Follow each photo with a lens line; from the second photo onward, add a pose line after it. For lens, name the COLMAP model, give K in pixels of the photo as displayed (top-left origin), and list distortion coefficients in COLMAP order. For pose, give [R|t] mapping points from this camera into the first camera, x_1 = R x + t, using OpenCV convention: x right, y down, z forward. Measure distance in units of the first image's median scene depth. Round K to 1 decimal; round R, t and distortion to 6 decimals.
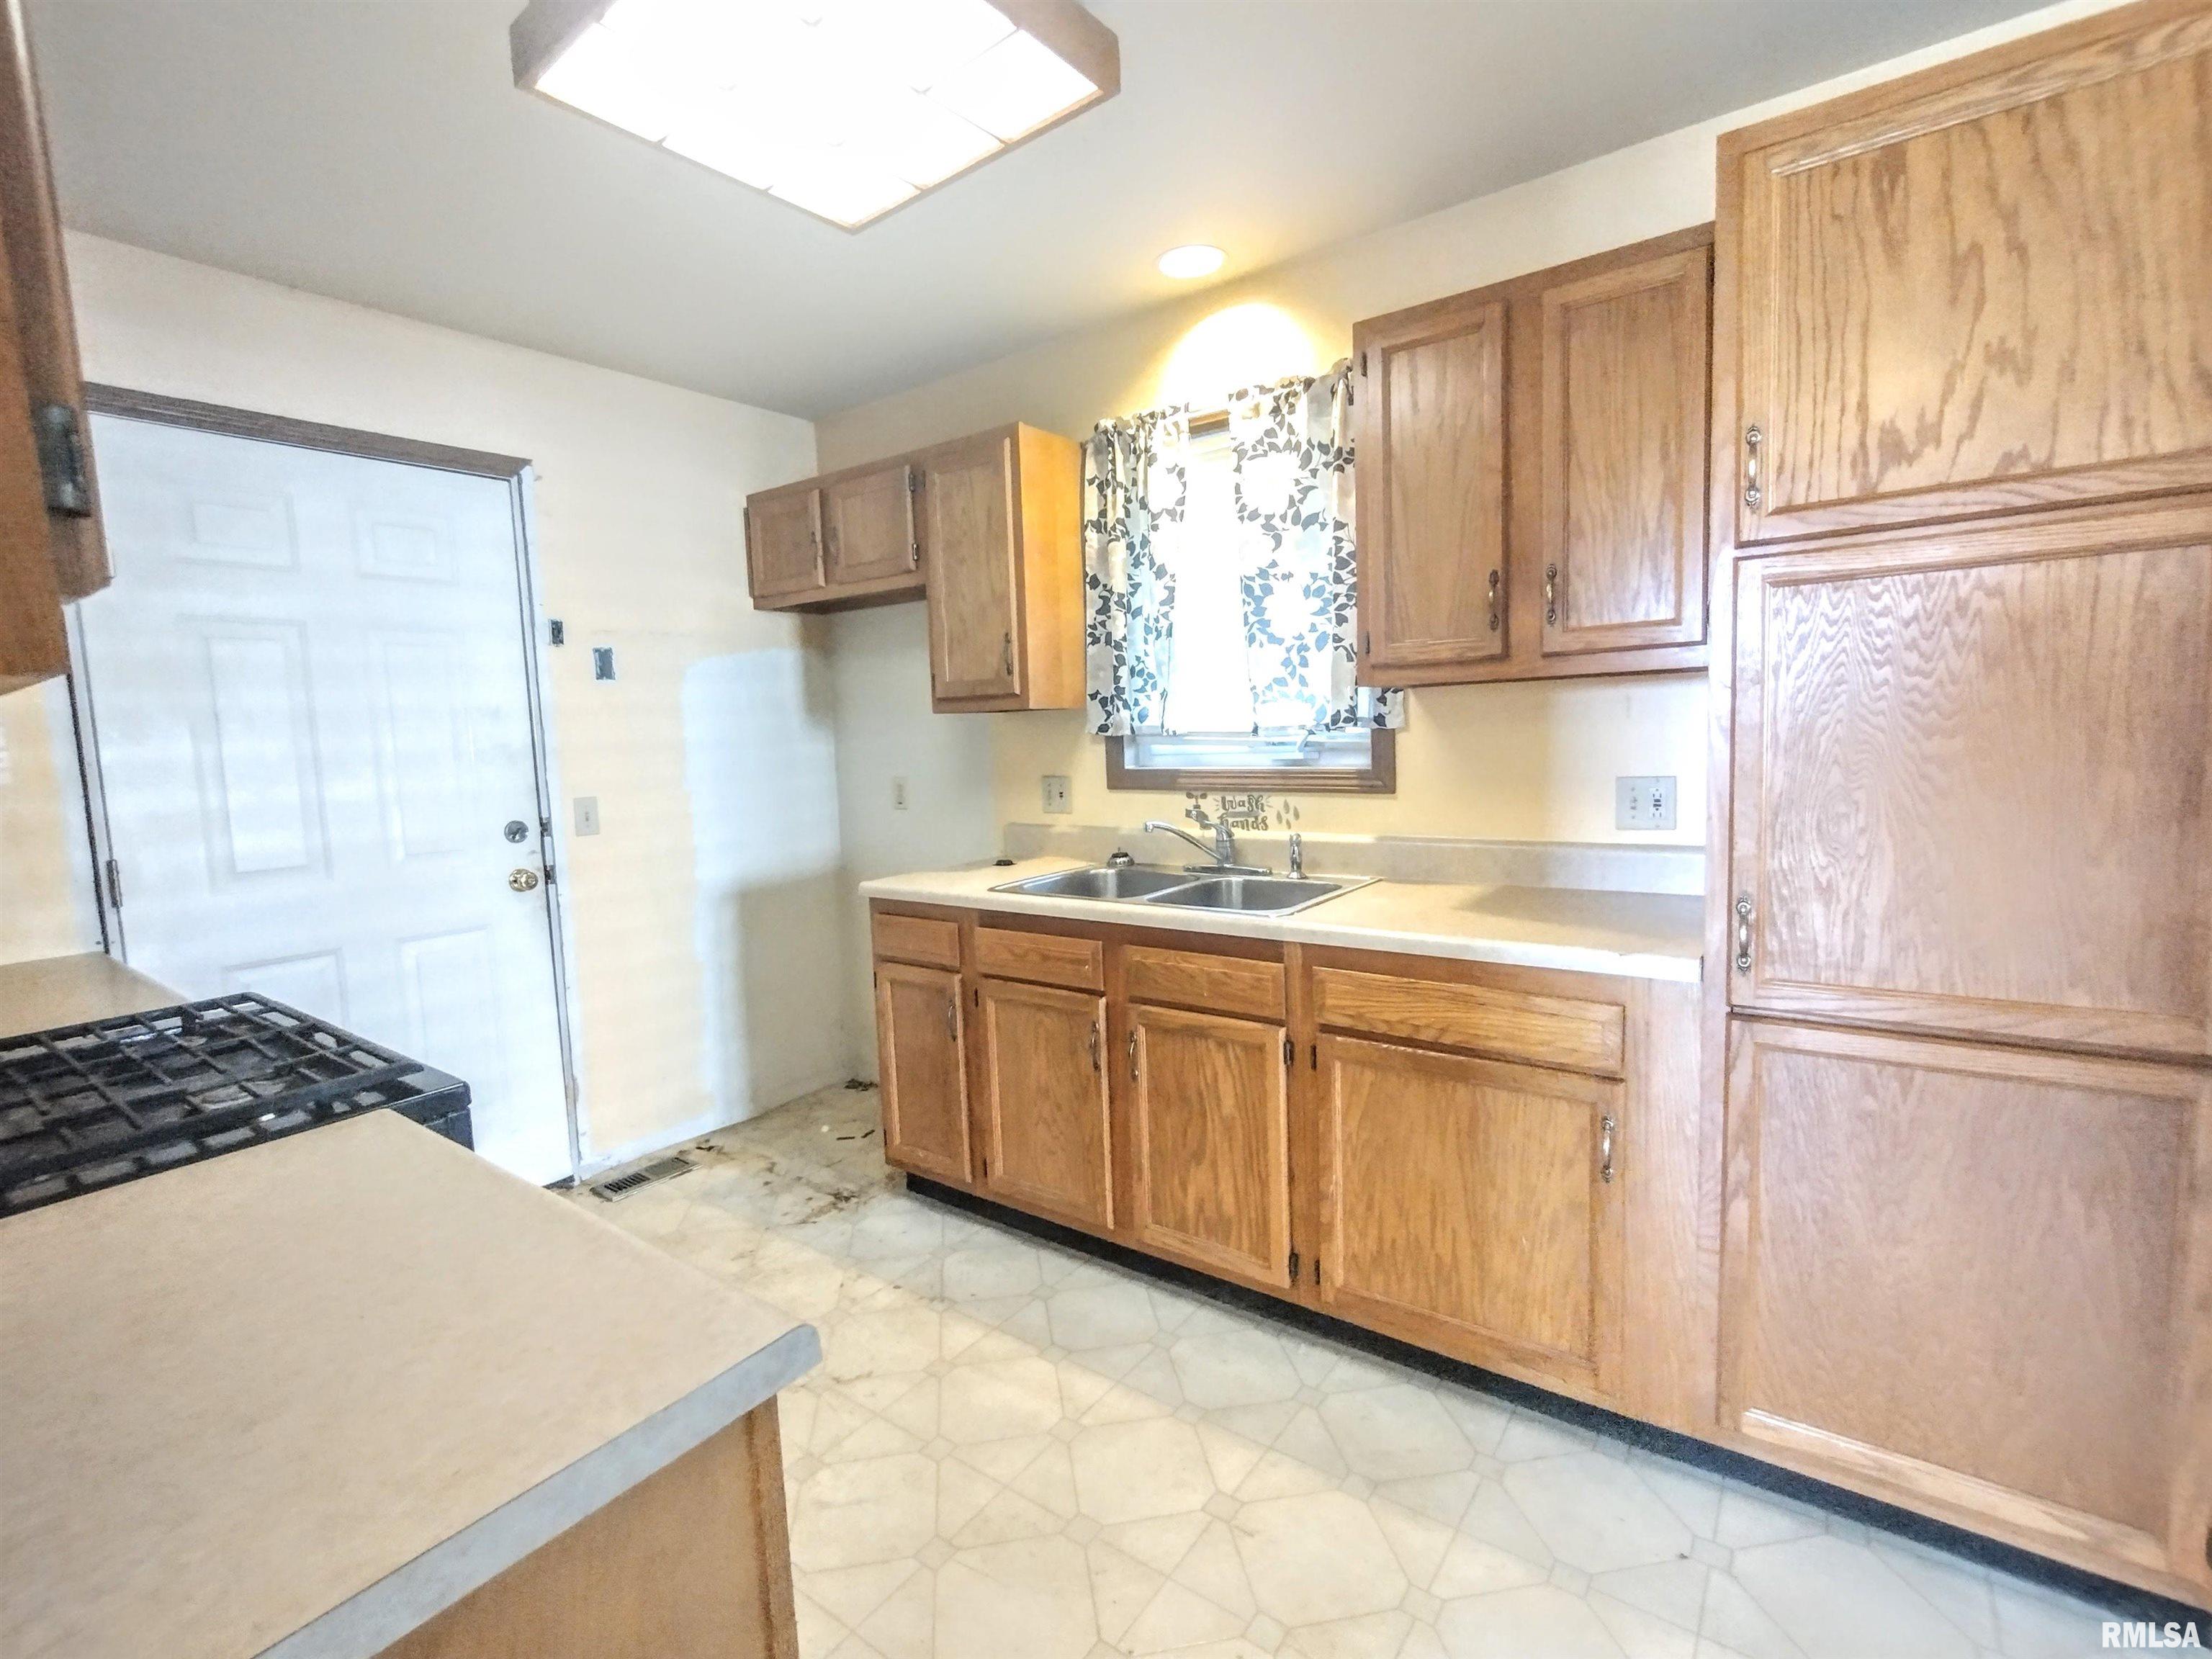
lens RADIAL K [[1002.0, 0, 1106.0], [0, 1002.0, 829.5], [0, 0, 1]] dist [0.000324, 0.000008]
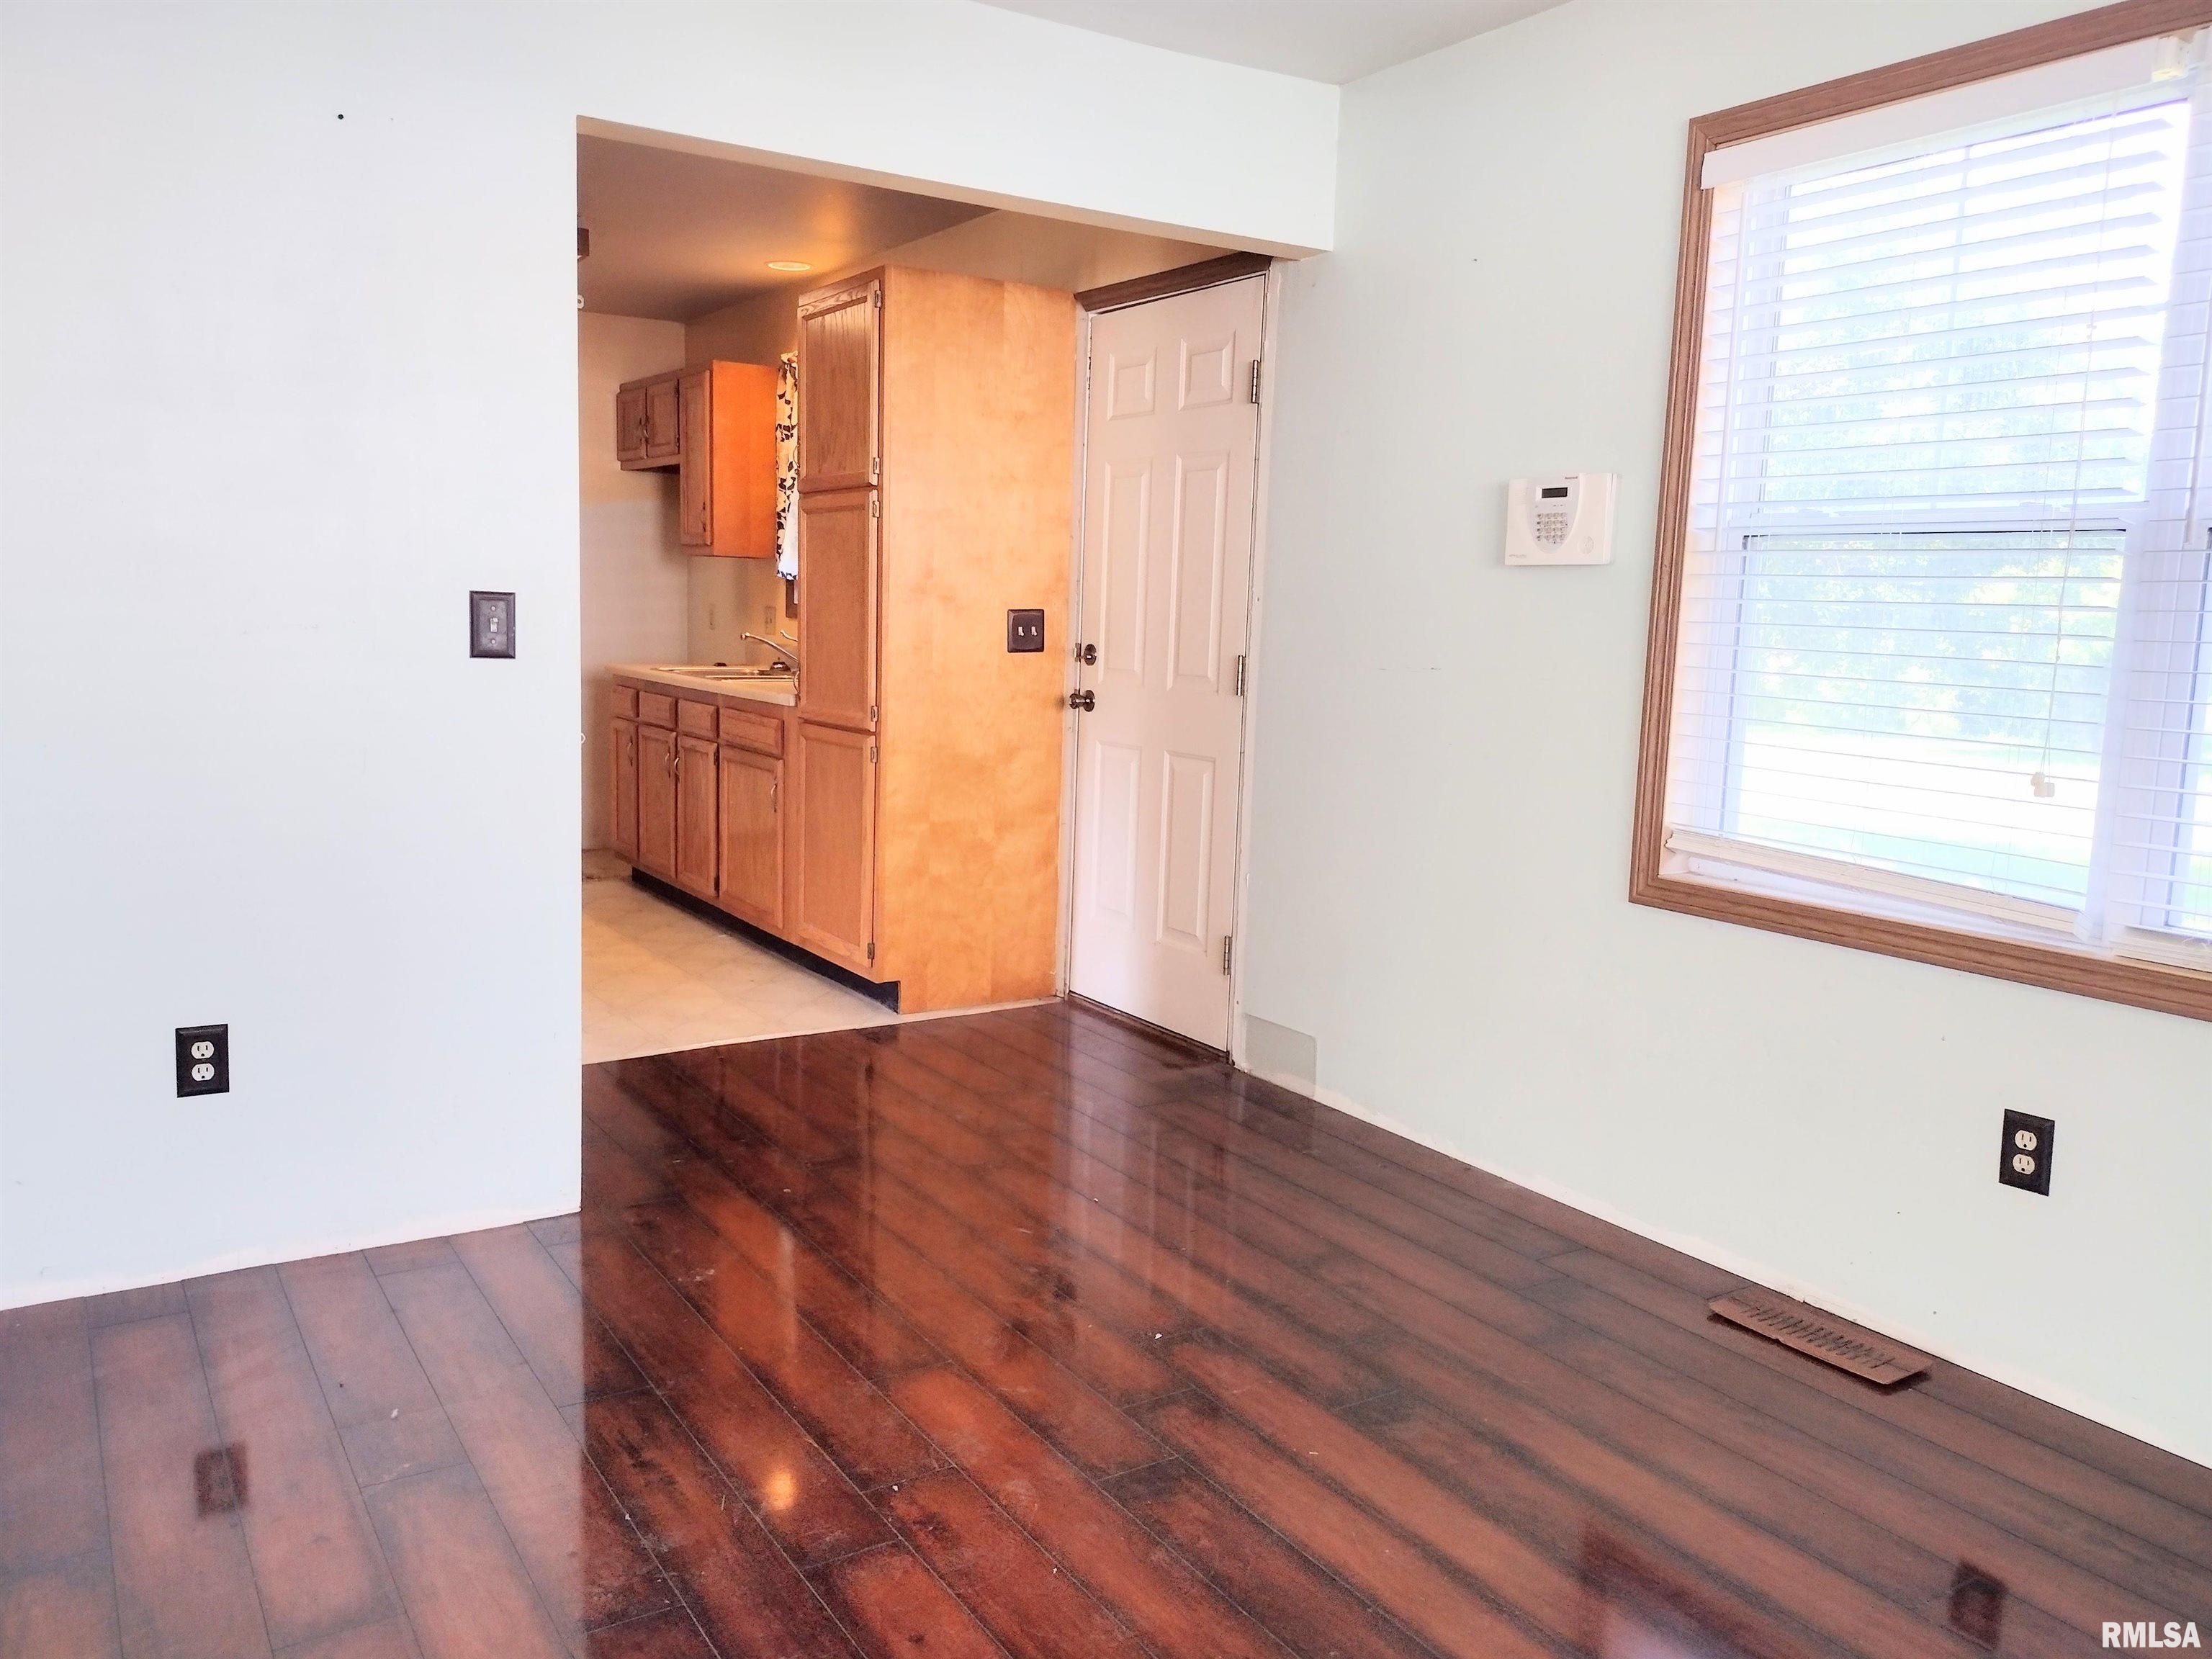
lens RADIAL K [[1676.5, 0, 1106.0], [0, 1676.5, 829.5], [0, 0, 1]] dist [0.031295, -0.001475]
pose [[0.934477, 0.117474, -0.336084, 2.731738], [-0.103174, 0.992842, 0.060161, 0.143526], [0.340746, -0.021544, 0.939909, -2.323018]]
